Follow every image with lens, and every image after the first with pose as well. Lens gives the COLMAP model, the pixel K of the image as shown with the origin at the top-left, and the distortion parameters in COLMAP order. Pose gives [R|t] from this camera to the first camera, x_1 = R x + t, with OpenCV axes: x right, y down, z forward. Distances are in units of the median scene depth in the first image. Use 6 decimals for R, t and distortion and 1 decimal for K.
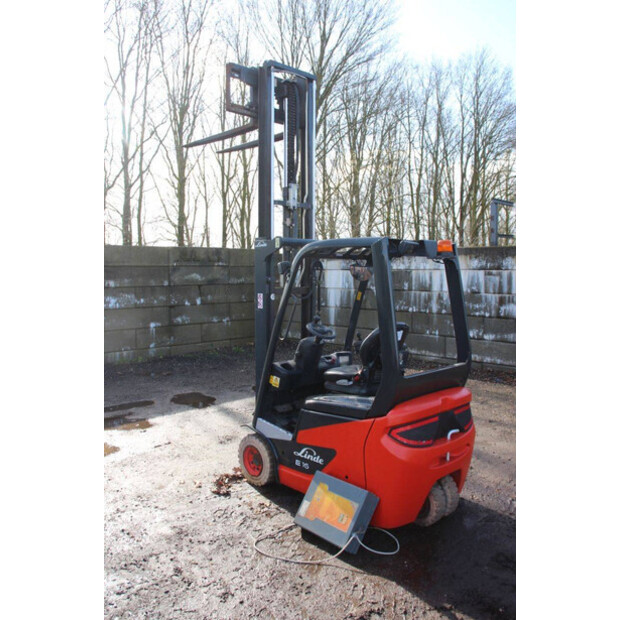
lens RADIAL K [[533.2, 0, 310.0], [0, 533.2, 310.0], [0, 0, 1]] dist [-0.111789, 0.014265]
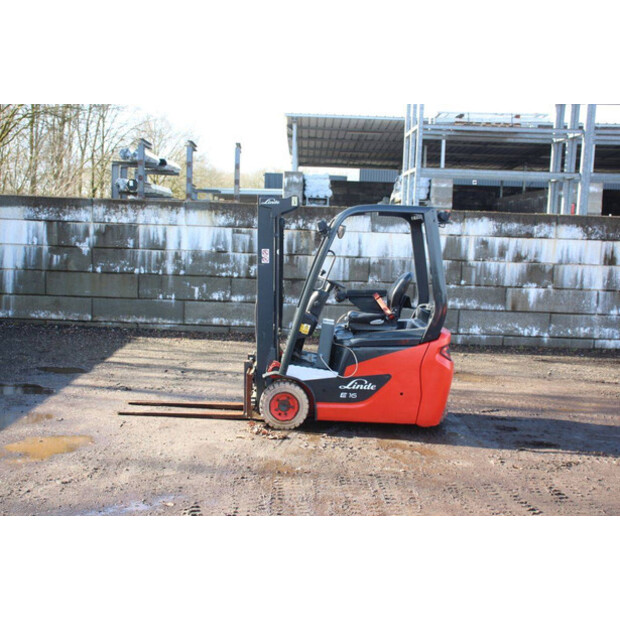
lens RADIAL K [[750.3, 0, 310.0], [0, 750.3, 310.0], [0, 0, 1]] dist [0.003728, 0.040405]
pose [[0.696905, -0.043993, 0.715813, -0.459977], [0.015616, 0.998811, 0.046182, 0.009721], [-0.716994, -0.021006, 0.696763, -0.032151]]
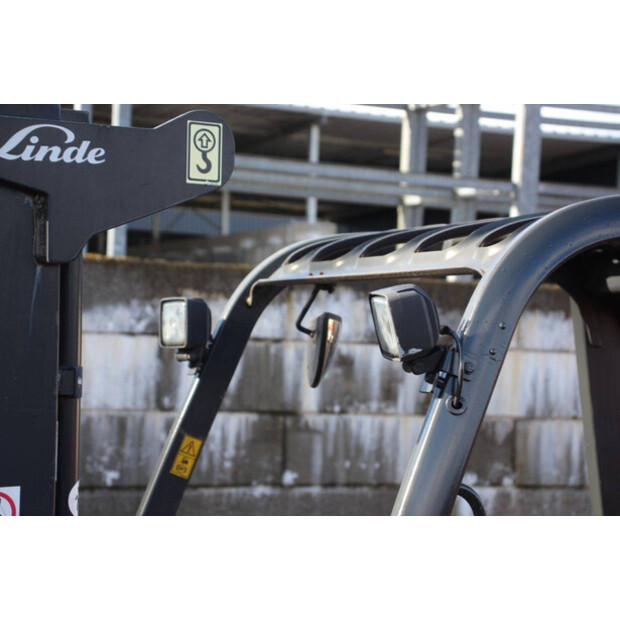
lens RADIAL K [[1453.1, 0, 310.0], [0, 1453.1, 310.0], [0, 0, 1]] dist [0.367382, 0.431584]
pose [[0.342756, 0.039647, 0.938587, -0.185790], [0.030599, 0.998108, -0.053335, -0.022422], [-0.938926, 0.047001, 0.340895, 0.329988]]
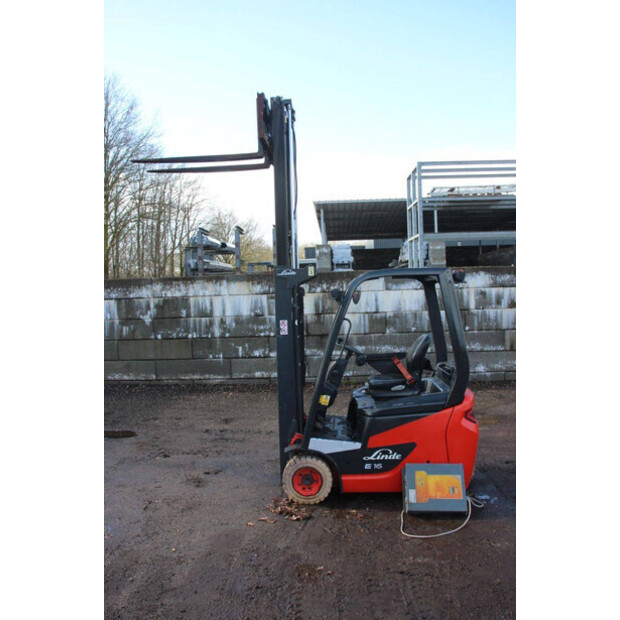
lens RADIAL K [[545.9, 0, 310.0], [0, 545.9, 310.0], [0, 0, 1]] dist [-0.132218, 0.000714]
pose [[0.736872, -0.044060, 0.674595, -0.323294], [0.078858, 0.996664, -0.021043, -0.010168], [-0.671418, 0.068703, 0.737888, 0.079869]]
